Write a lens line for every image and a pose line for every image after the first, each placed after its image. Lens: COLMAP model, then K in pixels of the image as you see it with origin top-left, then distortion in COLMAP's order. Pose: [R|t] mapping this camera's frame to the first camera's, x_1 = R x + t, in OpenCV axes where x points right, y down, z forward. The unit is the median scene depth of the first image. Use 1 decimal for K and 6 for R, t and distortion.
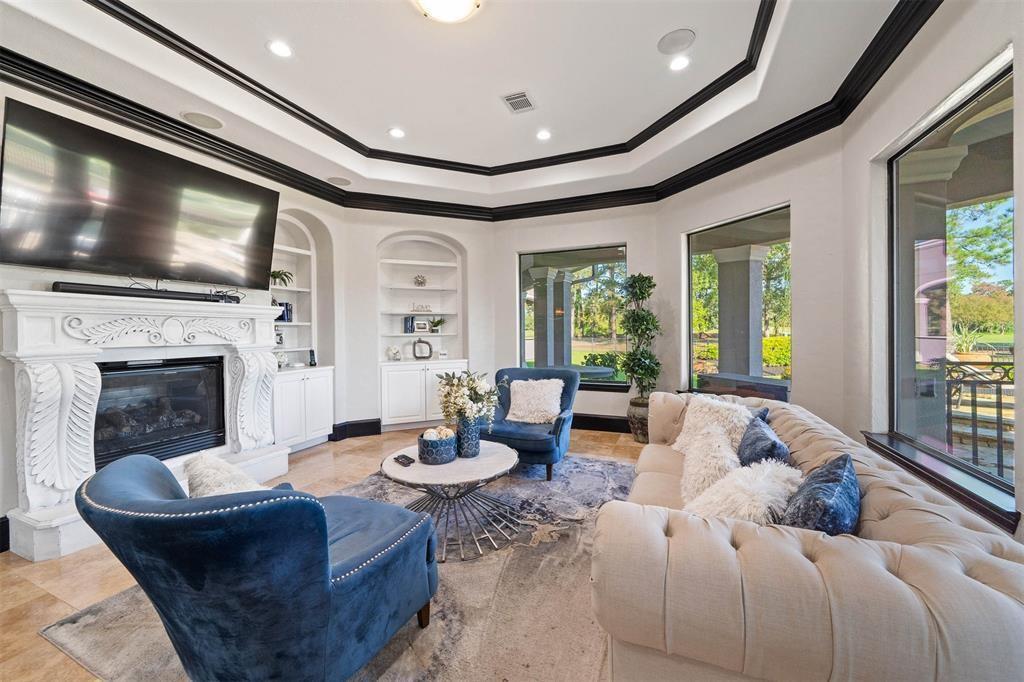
lens RADIAL K [[391.3, 0, 508.6], [0, 391.3, 338.1], [0, 0, 1]] dist [0.001419, 0.000035]
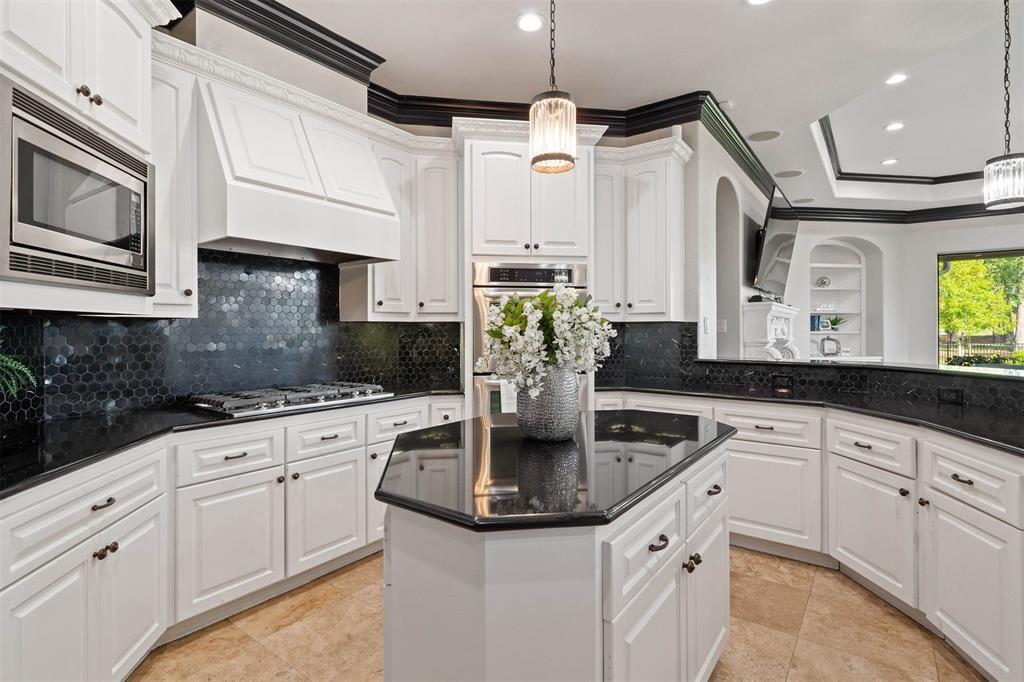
lens RADIAL K [[495.3, 0, 513.8], [0, 495.3, 333.3], [0, 0, 1]] dist [-0.004377, -0.000317]
pose [[0.975886, 0.006818, -0.218173, -0.766558], [-0.011104, 0.999769, -0.018428, 0.028144], [0.217997, 0.020406, 0.975736, -0.505169]]
